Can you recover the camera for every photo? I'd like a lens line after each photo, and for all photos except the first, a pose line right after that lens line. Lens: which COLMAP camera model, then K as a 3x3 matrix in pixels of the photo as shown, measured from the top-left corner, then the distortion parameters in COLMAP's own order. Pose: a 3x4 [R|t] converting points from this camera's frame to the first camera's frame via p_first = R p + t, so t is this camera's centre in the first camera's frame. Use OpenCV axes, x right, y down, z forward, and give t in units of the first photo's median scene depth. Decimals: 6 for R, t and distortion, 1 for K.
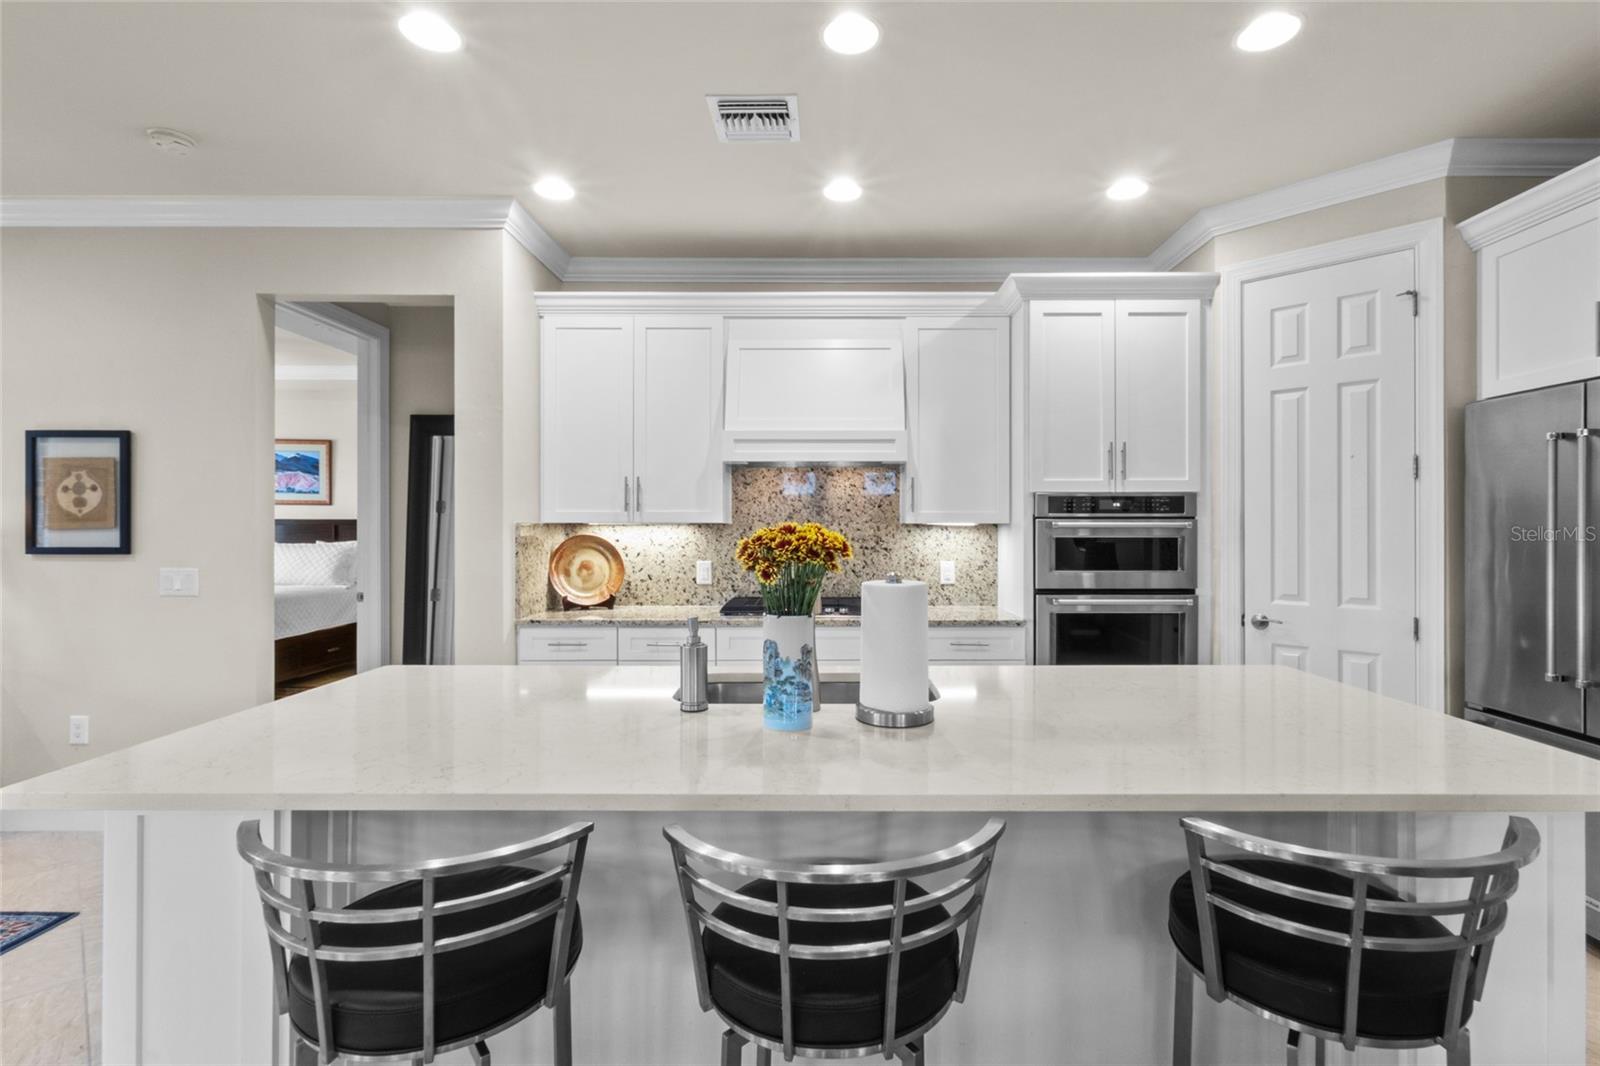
lens RADIAL K [[758.6, 0, 823.3], [0, 758.6, 524.9], [0, 0, 1]] dist [0.002388, 0.000809]
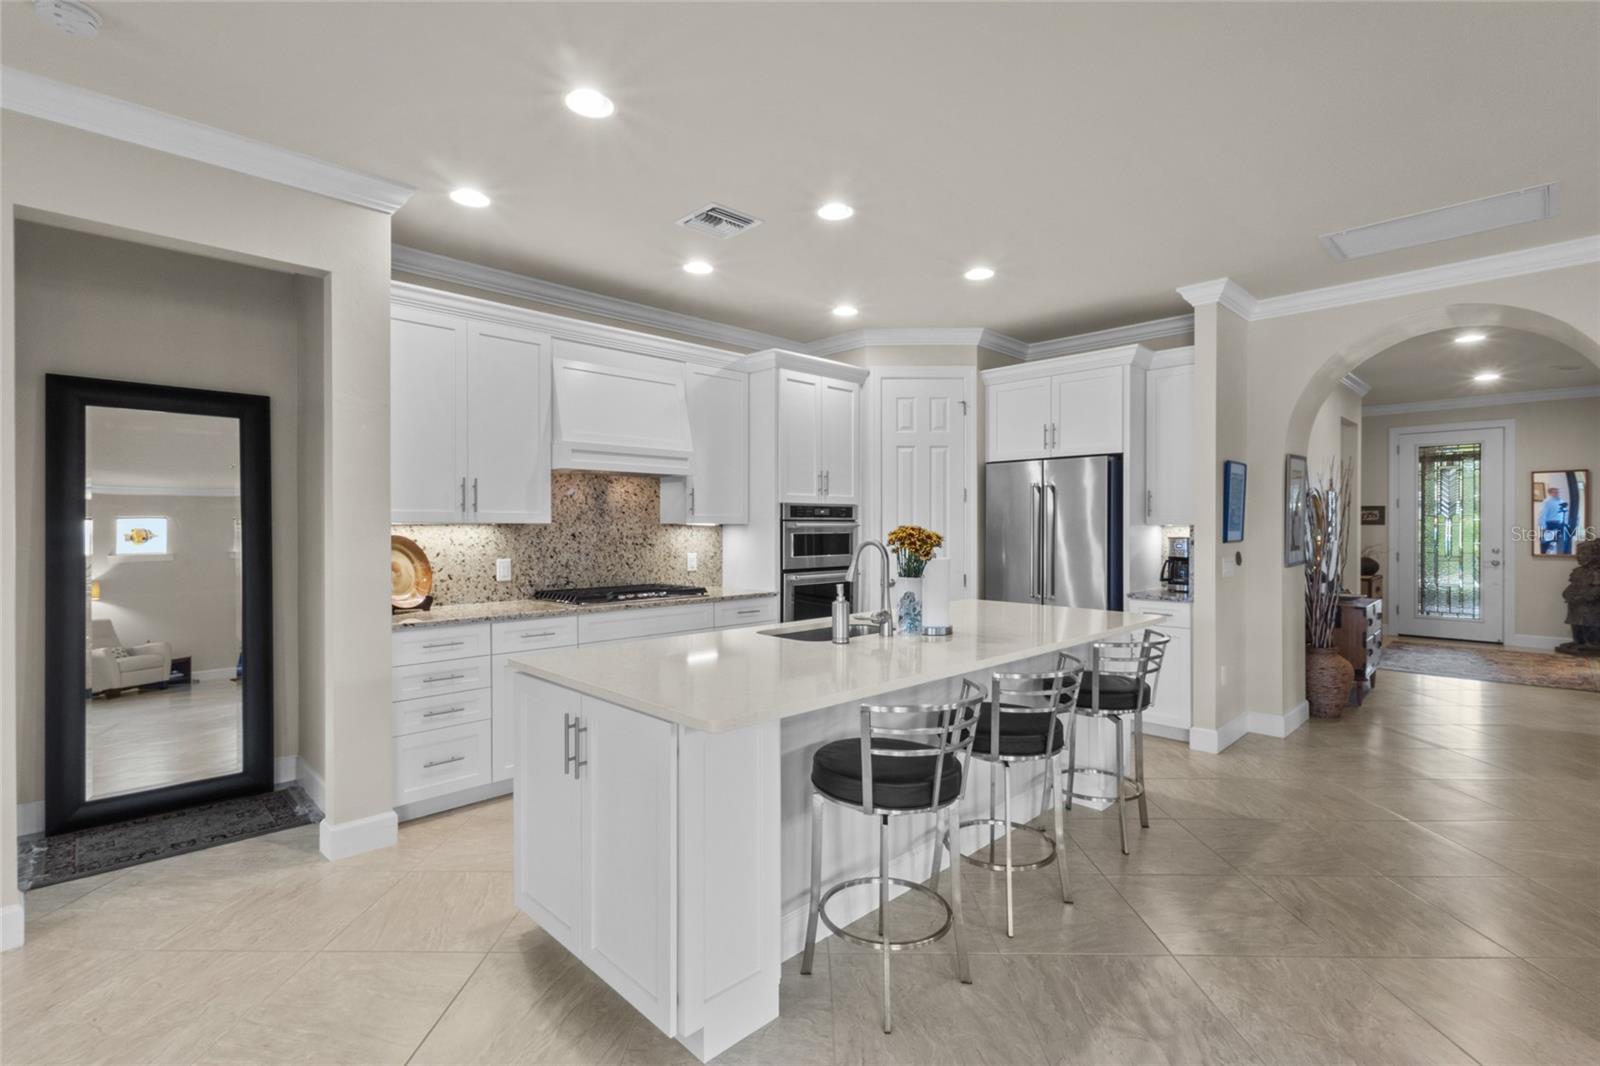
lens RADIAL K [[742.0, 0, 799.0], [0, 742.0, 527.8], [0, 0, 1]] dist [0.001766, 0.001289]
pose [[0.714406, -0.002181, 0.699728, -0.677446], [-0.002359, 0.999982, 0.005525, -0.002976], [-0.699727, -0.005598, 0.714388, -0.026191]]
